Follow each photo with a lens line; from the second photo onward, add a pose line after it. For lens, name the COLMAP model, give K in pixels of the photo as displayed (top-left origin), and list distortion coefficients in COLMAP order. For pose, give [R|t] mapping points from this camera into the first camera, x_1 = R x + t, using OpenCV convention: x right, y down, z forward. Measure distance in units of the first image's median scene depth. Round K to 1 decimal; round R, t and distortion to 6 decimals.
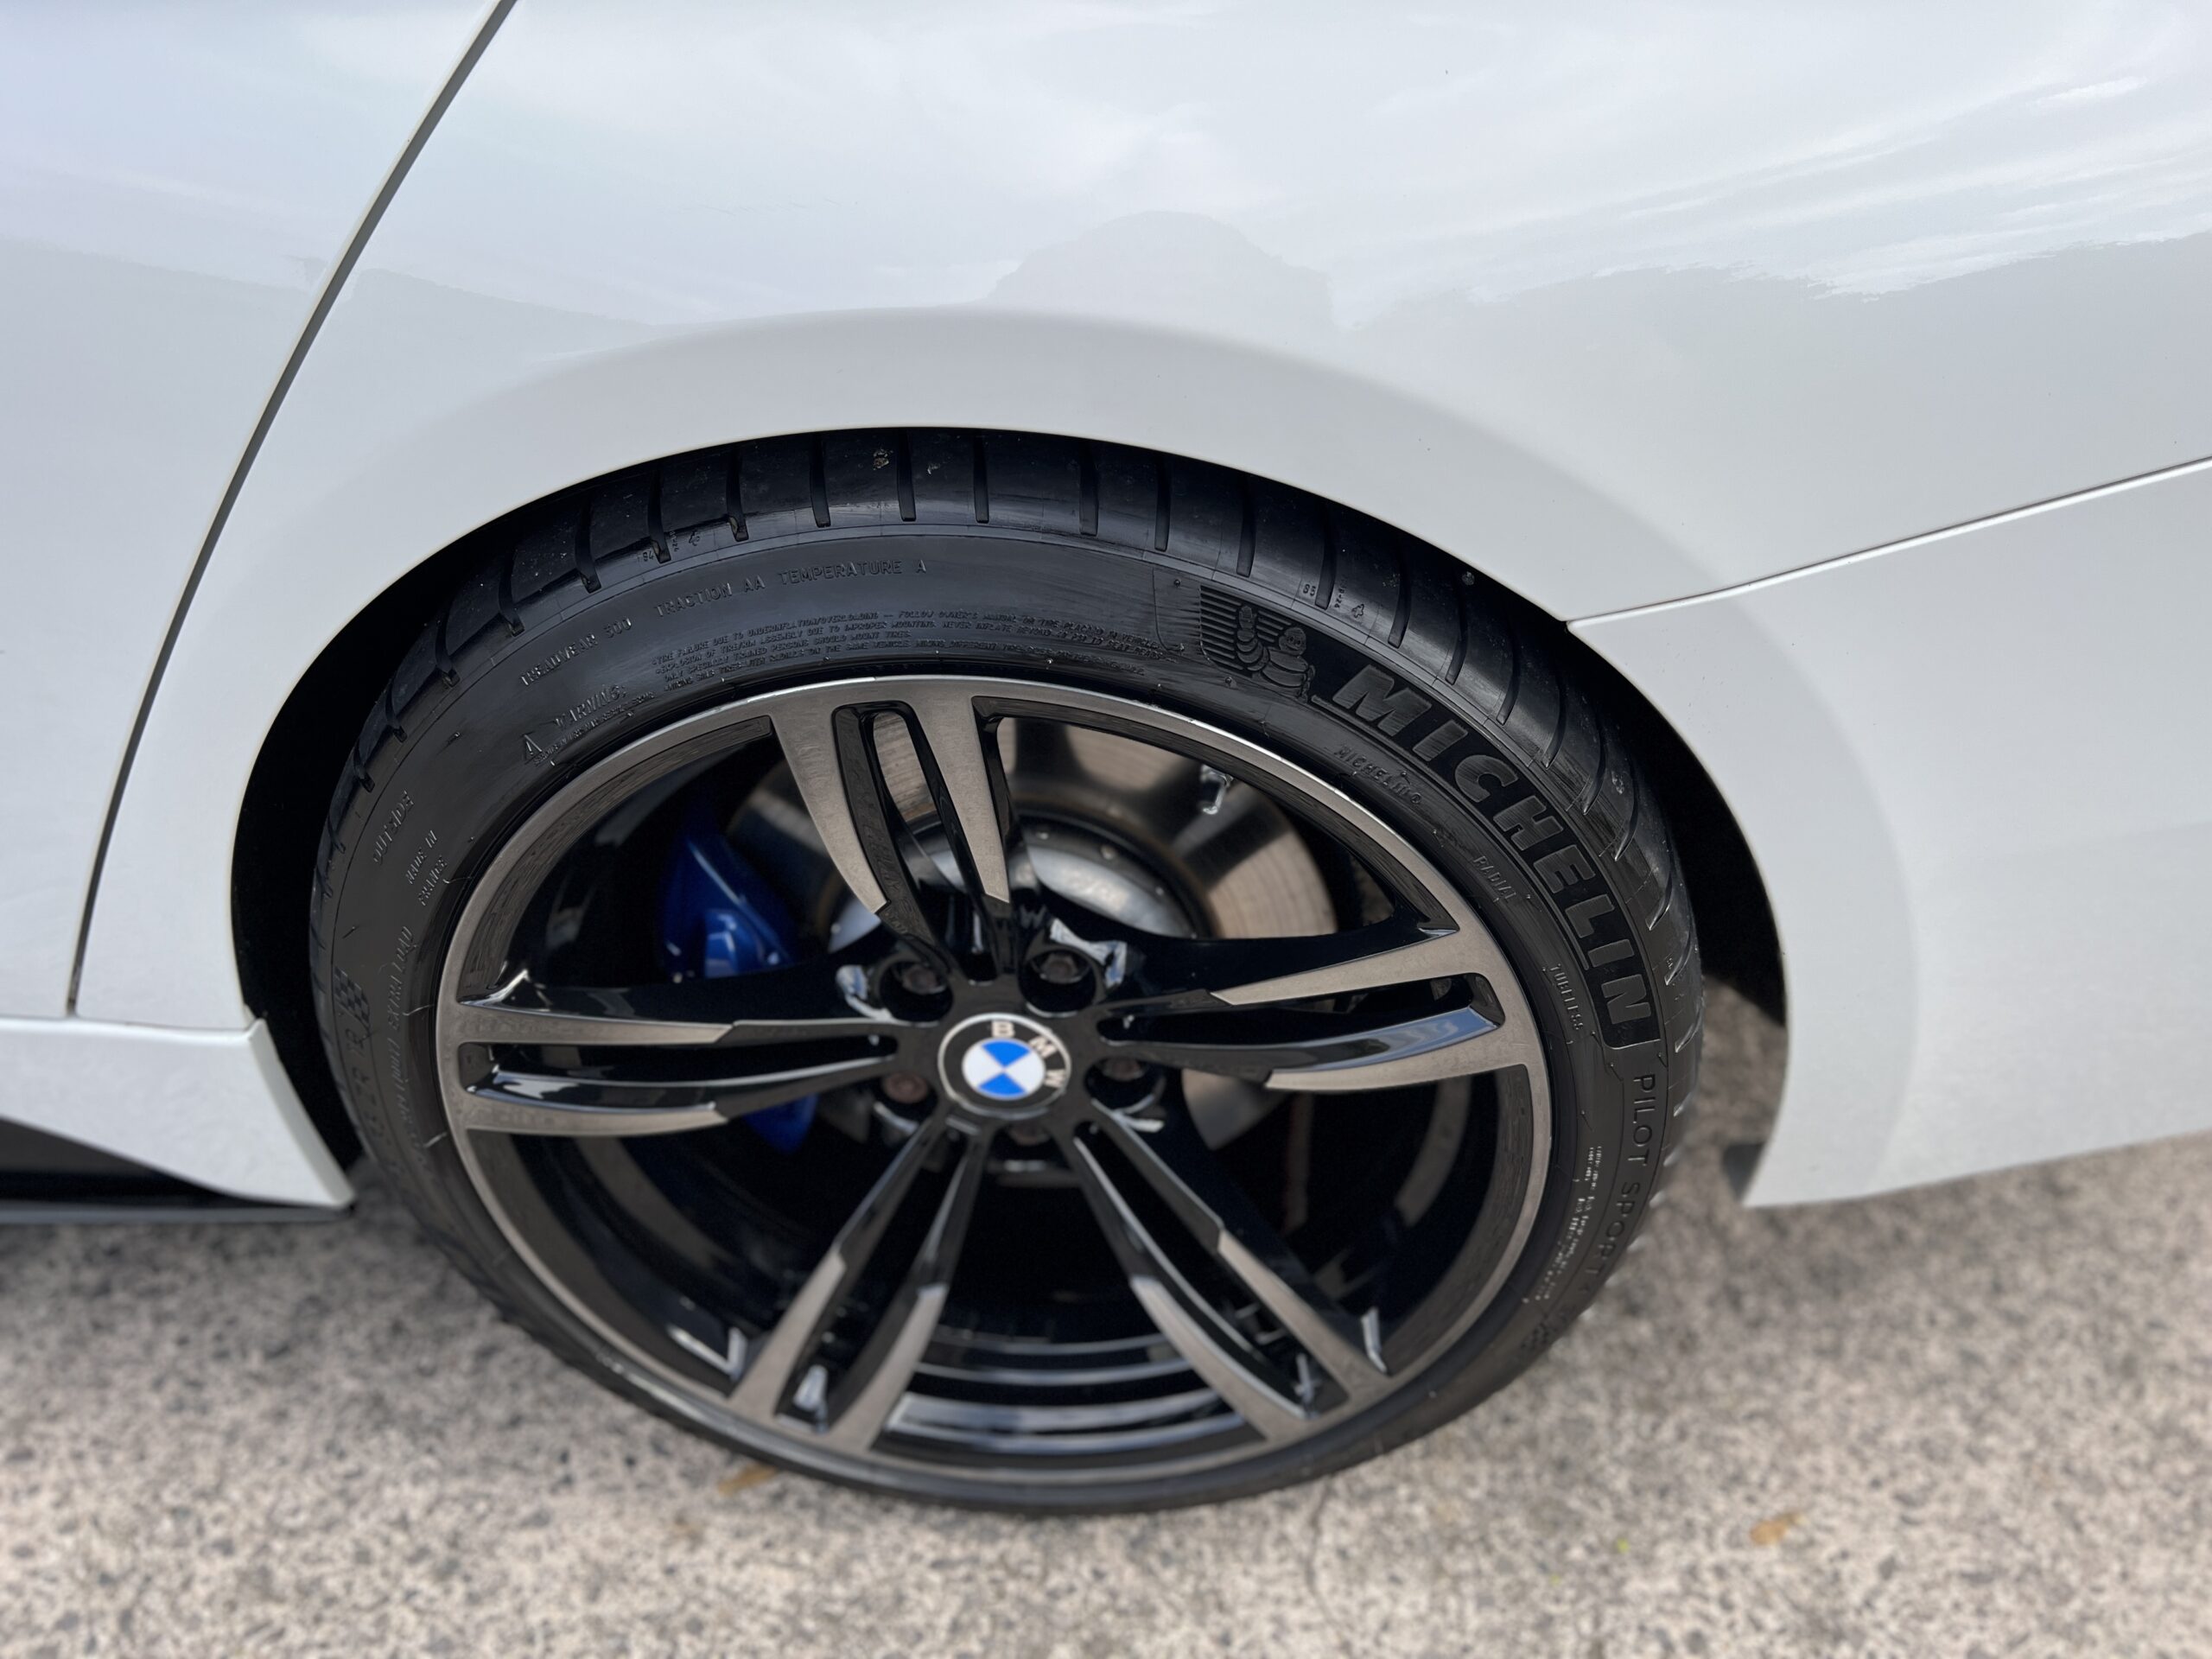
lens RADIAL K [[1679.4, 0, 1114.7], [0, 1679.4, 839.6], [0, 0, 1]] dist [0.040710, -0.050685]
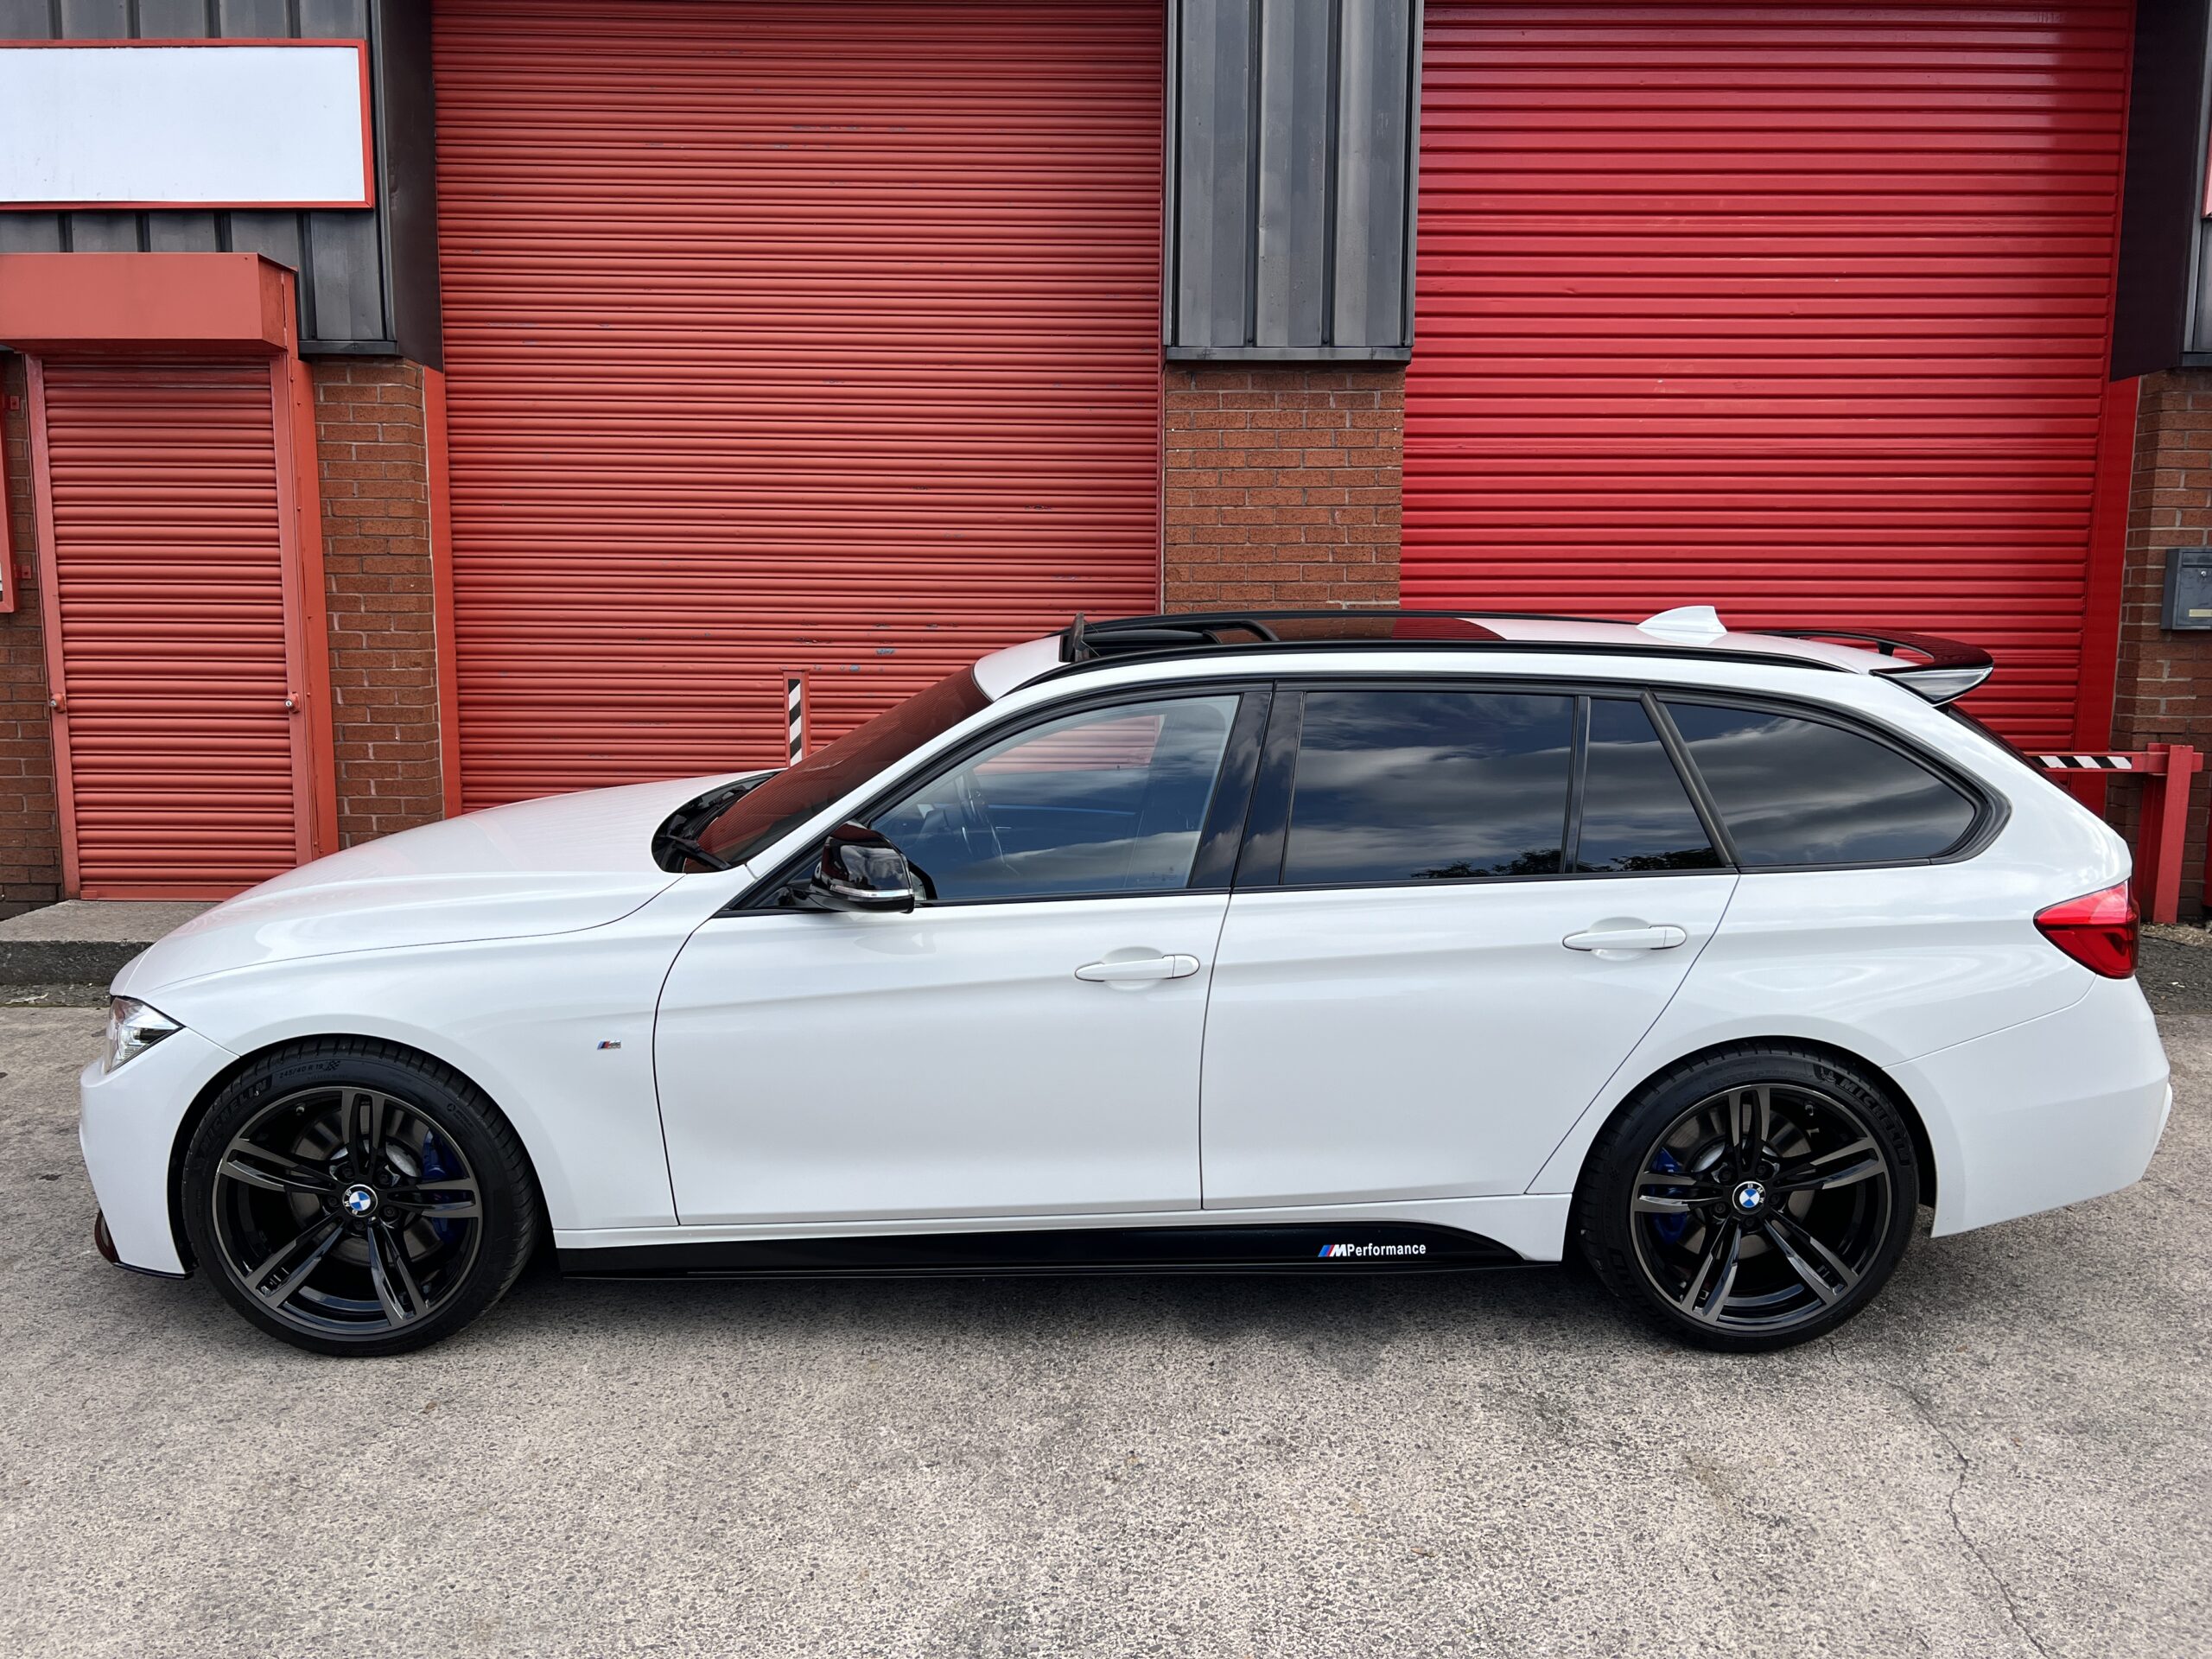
lens RADIAL K [[1679.4, 0, 1100.5], [0, 1679.4, 838.5], [0, 0, 1]] dist [0.040710, -0.050685]
pose [[0.997079, -0.031258, 0.069691, -1.918263], [0.058296, 0.900973, -0.429942, 1.035039], [-0.049351, 0.432749, 0.900163, -3.022214]]
